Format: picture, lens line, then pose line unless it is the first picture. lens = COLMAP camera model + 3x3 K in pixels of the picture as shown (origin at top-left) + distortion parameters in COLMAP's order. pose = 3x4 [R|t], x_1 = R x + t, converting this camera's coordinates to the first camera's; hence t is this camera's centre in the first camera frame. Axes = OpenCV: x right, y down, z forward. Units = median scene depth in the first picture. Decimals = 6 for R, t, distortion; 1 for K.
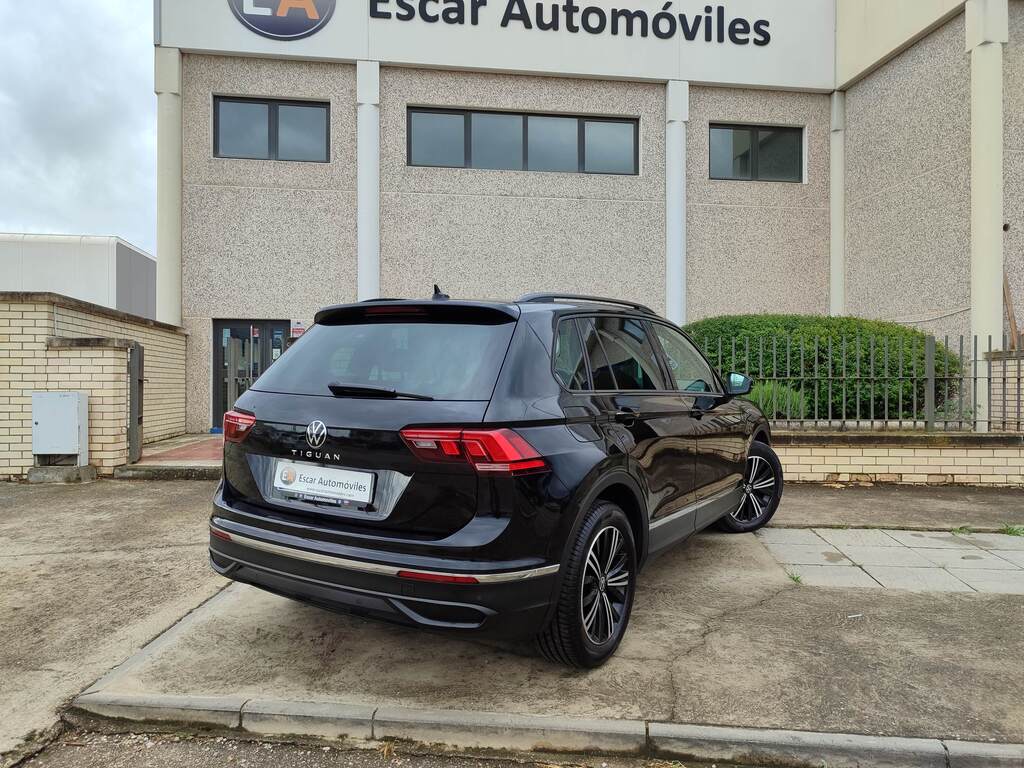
lens RADIAL K [[736.8, 0, 495.3], [0, 736.8, 380.8], [0, 0, 1]] dist [0.005834, -0.000937]
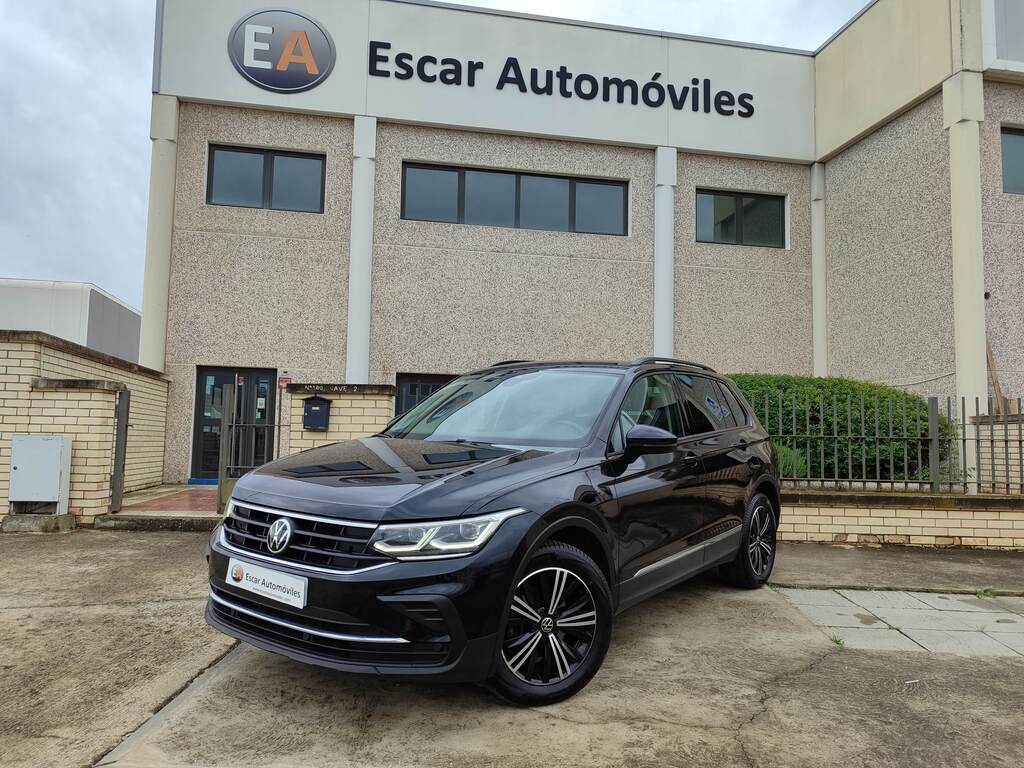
lens RADIAL K [[735.1, 0, 495.7], [0, 735.1, 381.8], [0, 0, 1]] dist [0.013342, -0.007745]
pose [[0.998825, 0.023791, 0.042232, -0.027498], [-0.020497, 0.996837, -0.076783, 0.004255], [-0.043925, 0.075827, 0.996153, 0.010922]]
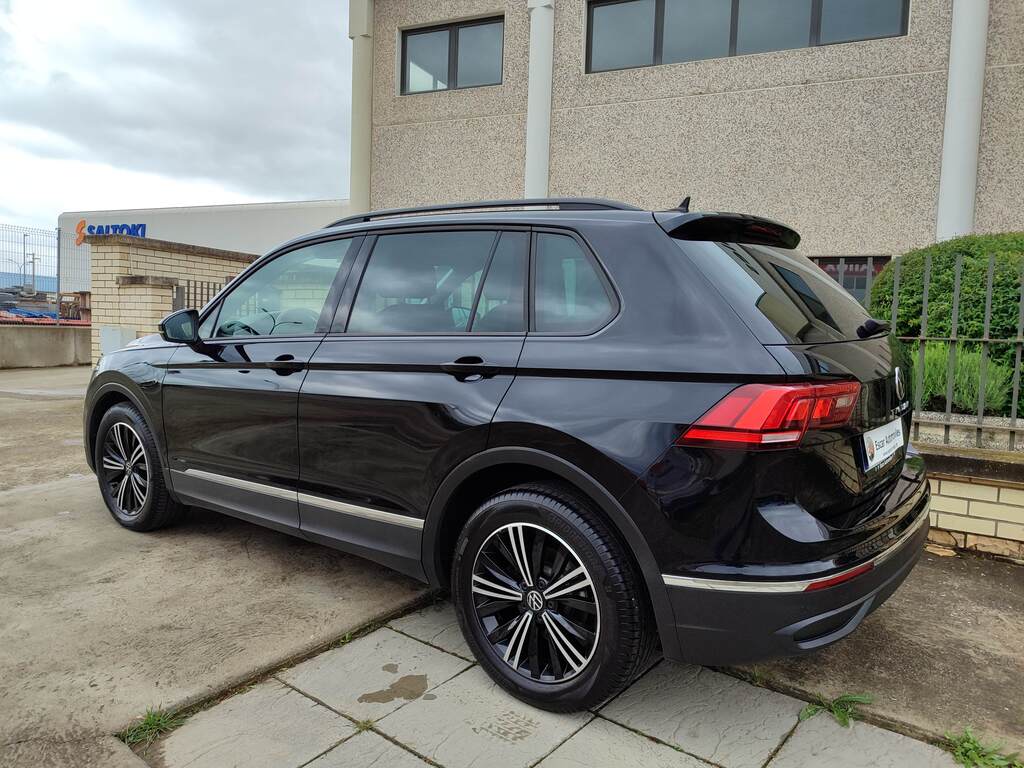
lens RADIAL K [[709.0, 0, 489.1], [0, 709.0, 397.9], [0, 0, 1]] dist [0.007479, -0.005239]
pose [[0.843174, 0.082320, -0.531301, 0.259870], [-0.028341, 0.993640, 0.108979, -0.005223], [0.536893, -0.076830, 0.840144, 0.223803]]
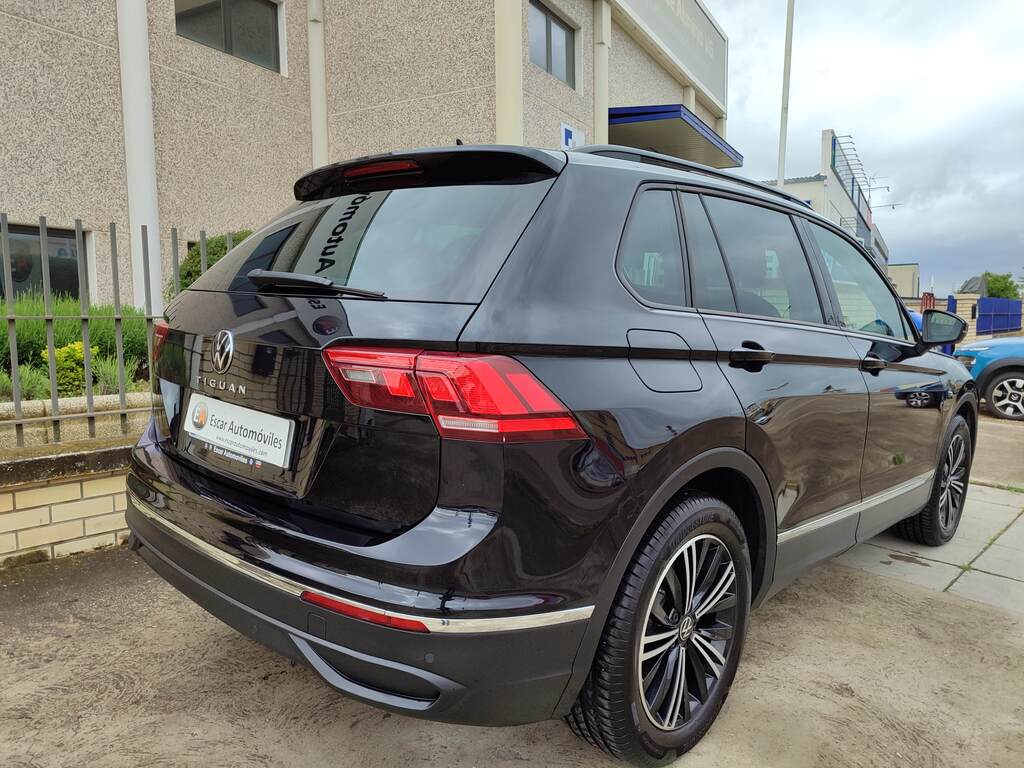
lens RADIAL K [[753.4, 0, 517.6], [0, 753.4, 381.6], [0, 0, 1]] dist [0.008340, -0.005374]
pose [[0.597529, -0.065474, 0.799170, -0.125598], [0.000154, 0.996670, 0.081539, 0.000924], [-0.801847, -0.048599, 0.595549, 0.305601]]
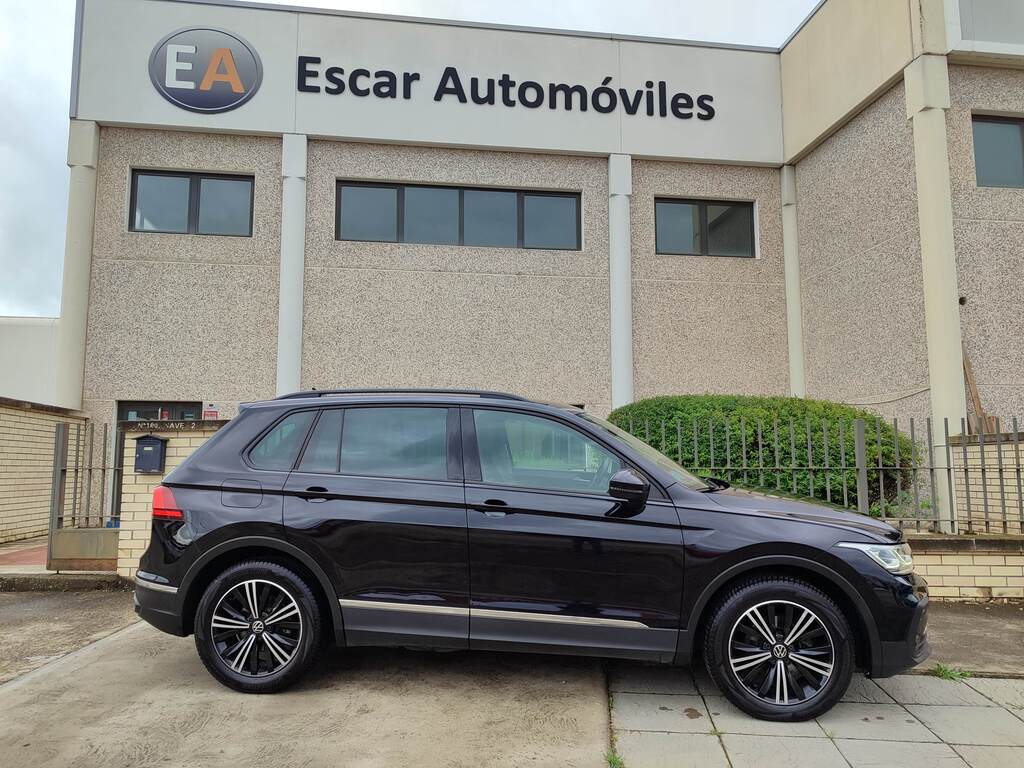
lens RADIAL K [[735.1, 0, 495.7], [0, 735.1, 381.8], [0, 0, 1]] dist [0.013342, -0.007745]
pose [[0.999997, -0.001303, -0.002179, 0.091118], [0.001055, 0.993943, -0.109889, -0.005642], [0.002309, 0.109886, 0.993941, 0.078165]]
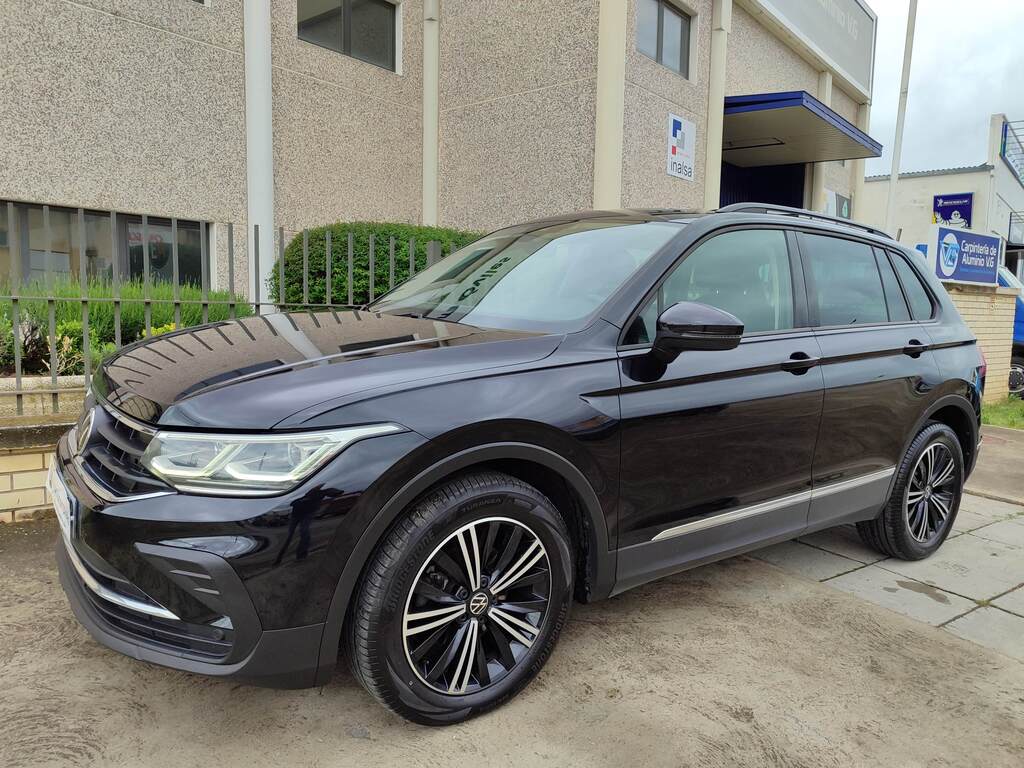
lens RADIAL K [[754.7, 0, 510.4], [0, 754.7, 382.3], [0, 0, 1]] dist [0.010587, -0.004098]
pose [[0.737232, -0.042404, 0.674308, -0.094262], [-0.027336, 0.995339, 0.092478, 0.000522], [-0.675087, -0.086611, 0.732637, 0.269252]]
